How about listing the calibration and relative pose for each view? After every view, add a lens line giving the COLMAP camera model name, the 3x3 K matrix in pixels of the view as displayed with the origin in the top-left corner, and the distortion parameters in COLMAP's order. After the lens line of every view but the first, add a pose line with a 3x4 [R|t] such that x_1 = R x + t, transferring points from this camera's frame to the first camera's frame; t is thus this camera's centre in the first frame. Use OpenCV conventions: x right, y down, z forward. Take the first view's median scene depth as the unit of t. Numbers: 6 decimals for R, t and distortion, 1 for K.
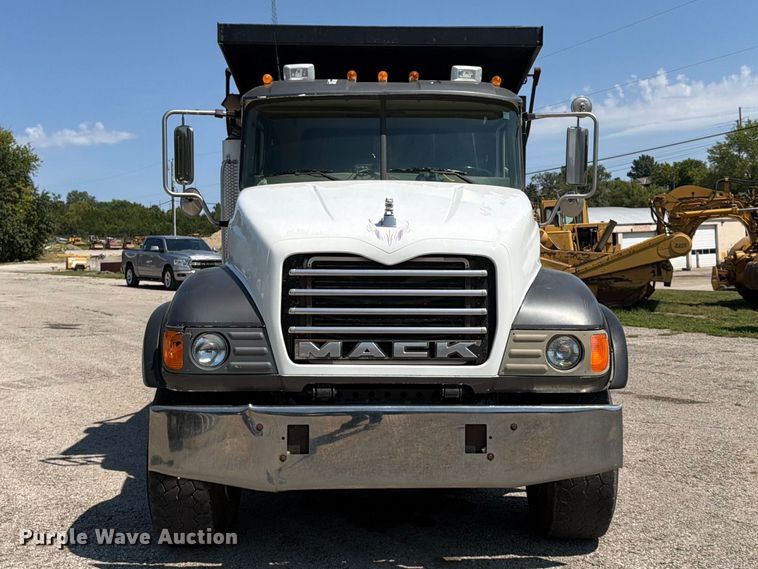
lens RADIAL K [[907.5, 0, 379.1], [0, 907.5, 247.4], [0, 0, 1]] dist [0.205734, -0.505061]
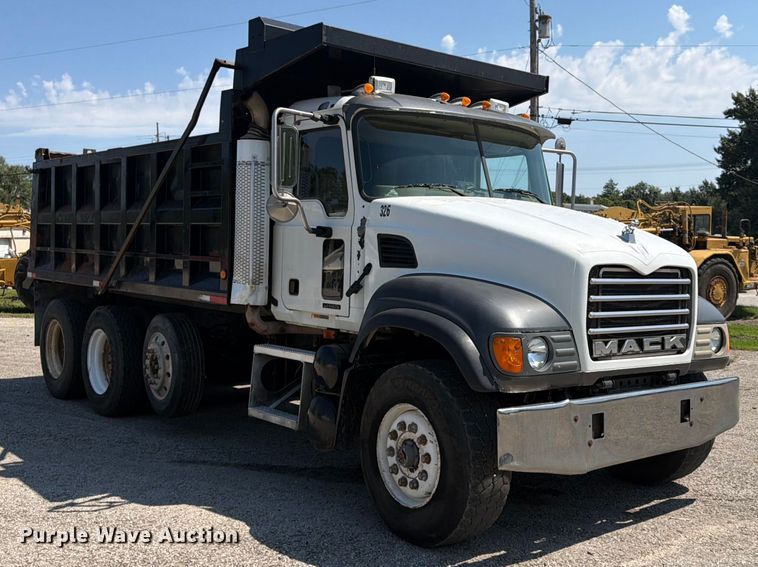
lens RADIAL K [[873.9, 0, 433.1], [0, 873.9, 280.3], [0, 0, 1]] dist [0.192112, -0.447644]
pose [[0.760122, -0.003184, 0.649772, -0.952799], [-0.016681, 0.999563, 0.024412, 0.002608], [-0.649566, -0.029394, 0.759737, 0.291139]]
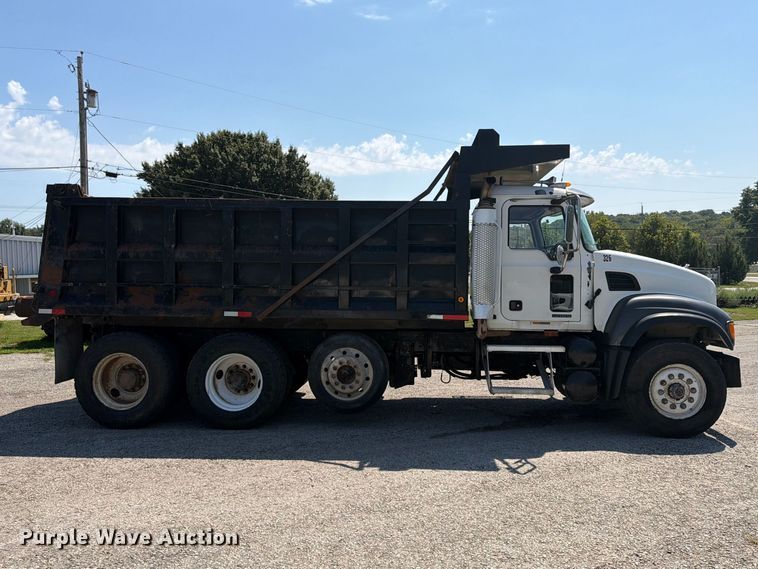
lens RADIAL K [[619.2, 0, 379.0], [0, 619.2, 284.5], [0, 0, 1]] dist [0.101152, -0.173460]
pose [[0.053892, -0.004938, 0.998535, -1.750369], [0.003323, 0.999983, 0.004766, -0.008784], [-0.998541, 0.003061, 0.053908, 1.746129]]
